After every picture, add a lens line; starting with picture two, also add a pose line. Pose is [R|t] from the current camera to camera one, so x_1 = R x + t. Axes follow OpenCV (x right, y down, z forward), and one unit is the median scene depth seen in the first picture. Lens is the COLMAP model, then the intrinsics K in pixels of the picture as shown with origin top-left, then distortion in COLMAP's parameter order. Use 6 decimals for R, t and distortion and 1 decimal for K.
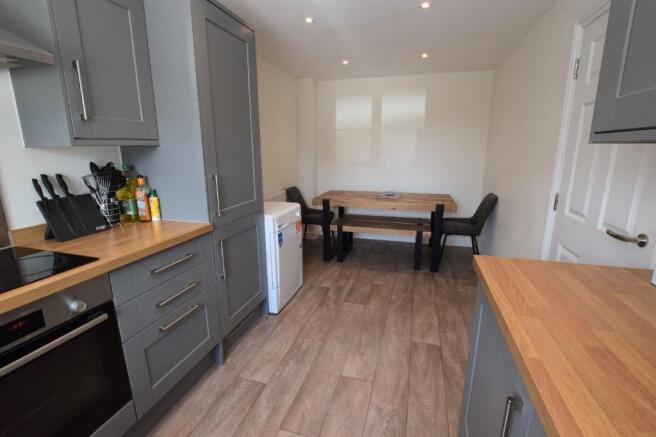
lens RADIAL K [[295.0, 0, 328.3], [0, 295.0, 218.1], [0, 0, 1]] dist [-0.001464, -0.000035]
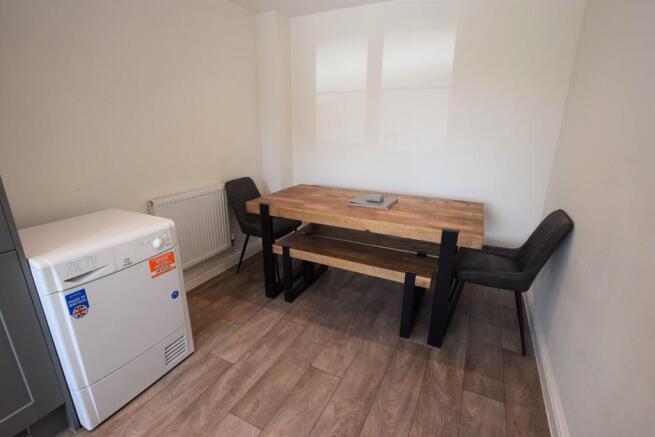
lens RADIAL K [[303.1, 0, 326.6], [0, 303.1, 215.8], [0, 0, 1]] dist [0.002117, -0.000051]
pose [[0.984591, 0.061354, -0.163756, 0.241718], [-0.050136, 0.996159, 0.071784, -0.098271], [0.167532, -0.062468, 0.983886, 0.418460]]
